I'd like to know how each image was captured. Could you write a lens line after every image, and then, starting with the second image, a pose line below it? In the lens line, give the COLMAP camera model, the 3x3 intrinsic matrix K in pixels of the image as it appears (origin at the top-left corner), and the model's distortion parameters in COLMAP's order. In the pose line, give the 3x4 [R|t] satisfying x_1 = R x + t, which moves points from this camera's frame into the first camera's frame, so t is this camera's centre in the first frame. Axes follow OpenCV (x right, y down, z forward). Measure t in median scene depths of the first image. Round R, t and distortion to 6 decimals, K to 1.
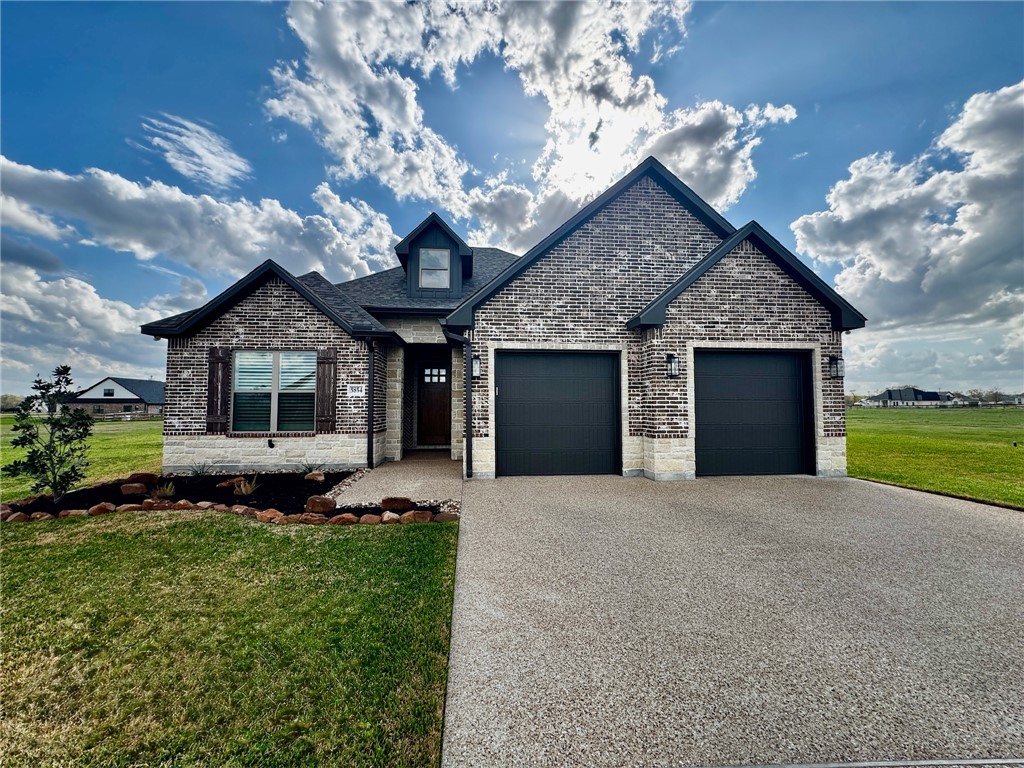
lens RADIAL K [[411.1, 0, 509.1], [0, 411.1, 382.3], [0, 0, 1]] dist [0.001745, -0.001019]
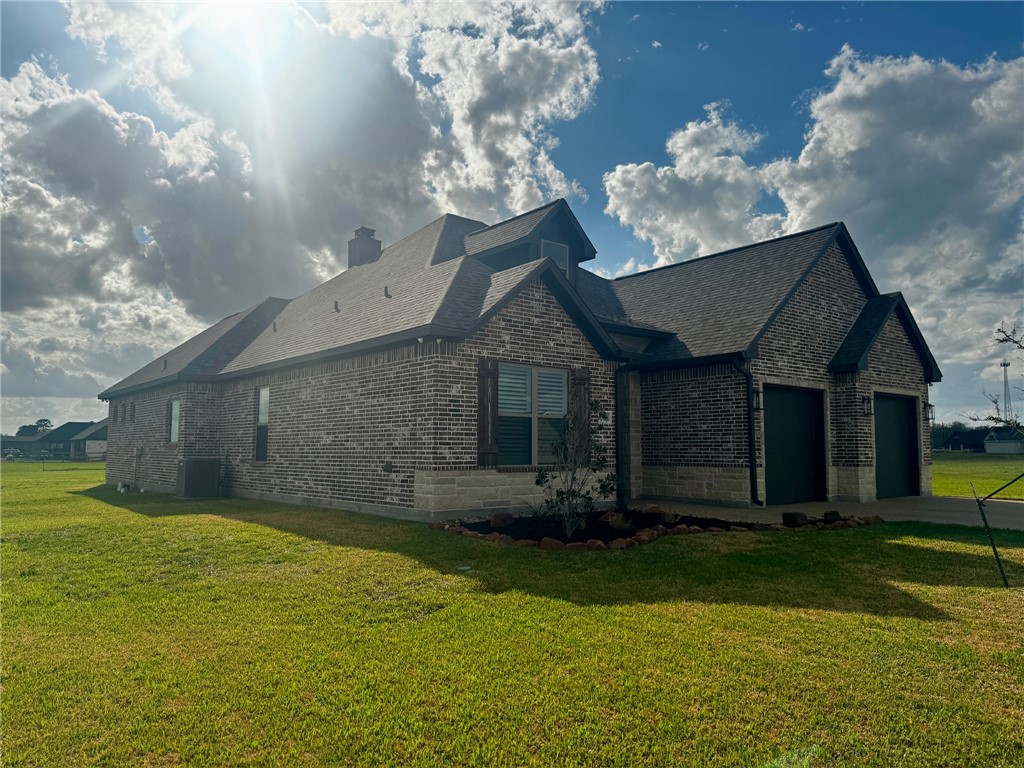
lens RADIAL K [[726.0, 0, 503.5], [0, 726.0, 386.1], [0, 0, 1]] dist [0.009449, -0.002880]
pose [[0.840731, 0.053609, 0.538792, -1.549725], [-0.034503, 0.998368, -0.045498, 0.033692], [-0.540352, 0.019662, 0.841209, -0.196222]]
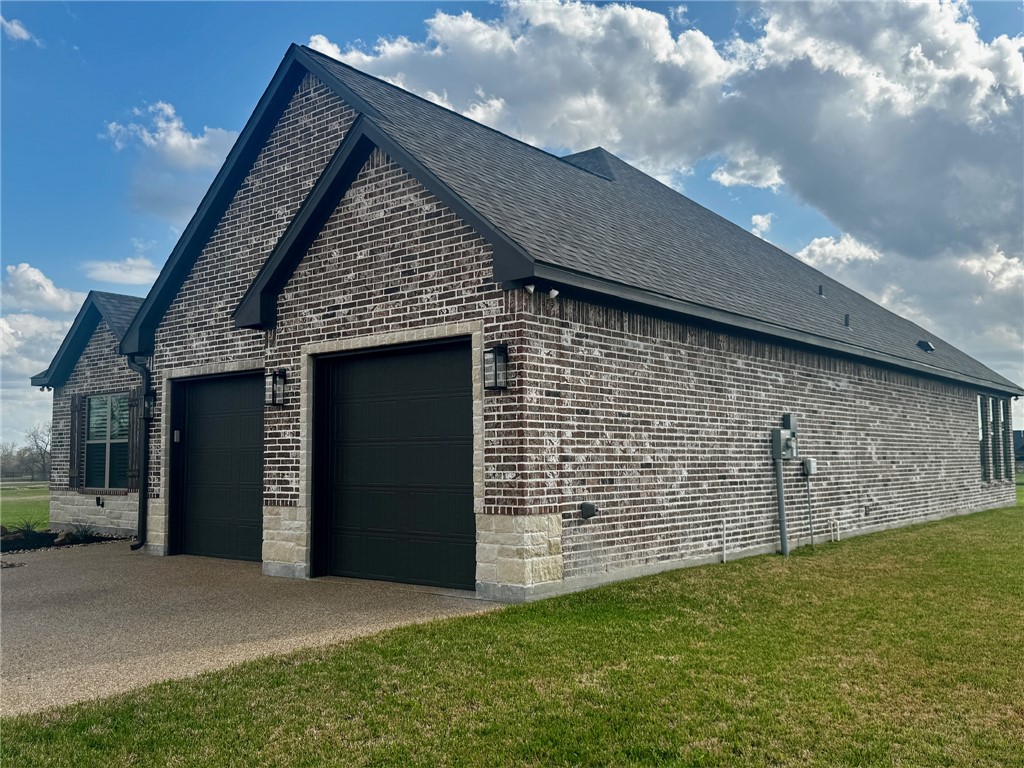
lens RADIAL K [[907.5, 0, 512.9], [0, 907.5, 390.8], [0, 0, 1]] dist [0.048117, -0.017393]
pose [[0.707216, -0.058614, -0.704564, 1.524621], [0.047712, 0.998242, -0.035154, 0.026729], [0.705386, -0.008755, 0.708769, 0.268236]]
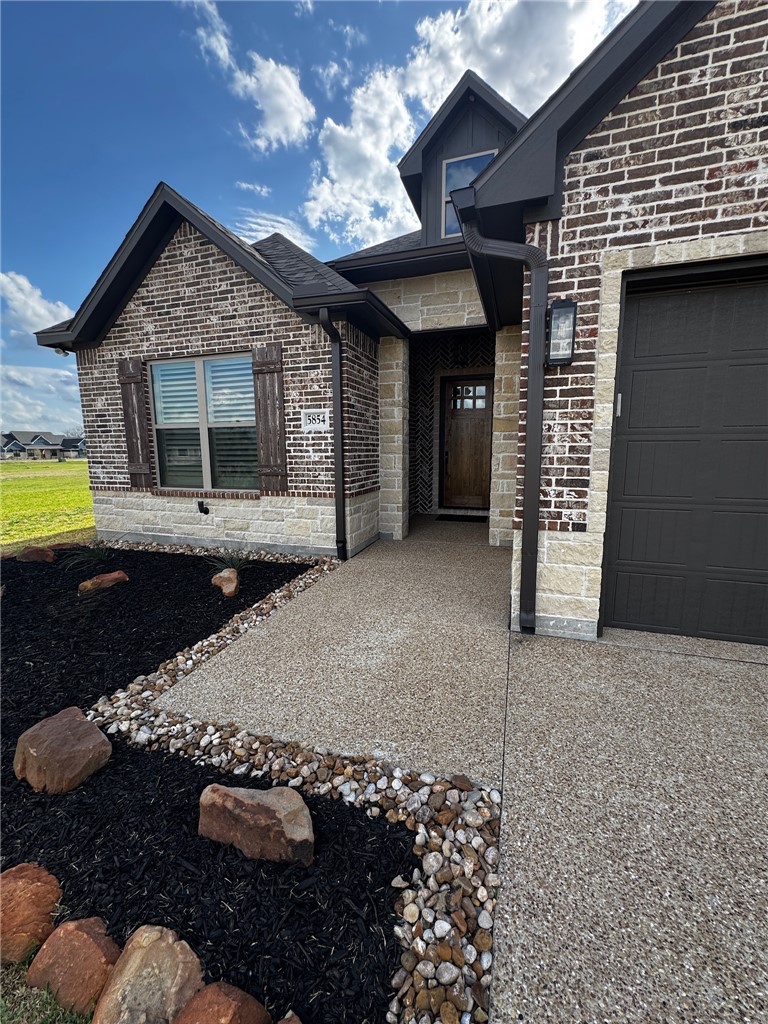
lens RADIAL K [[411.1, 0, 381.9], [0, 411.1, 510.2], [0, 0, 1]] dist [0.001745, -0.001019]
pose [[0.915157, 0.055286, -0.399289, -0.068511], [0.028917, 0.978994, 0.201828, 0.032818], [0.402060, -0.196250, 0.894334, 0.577637]]
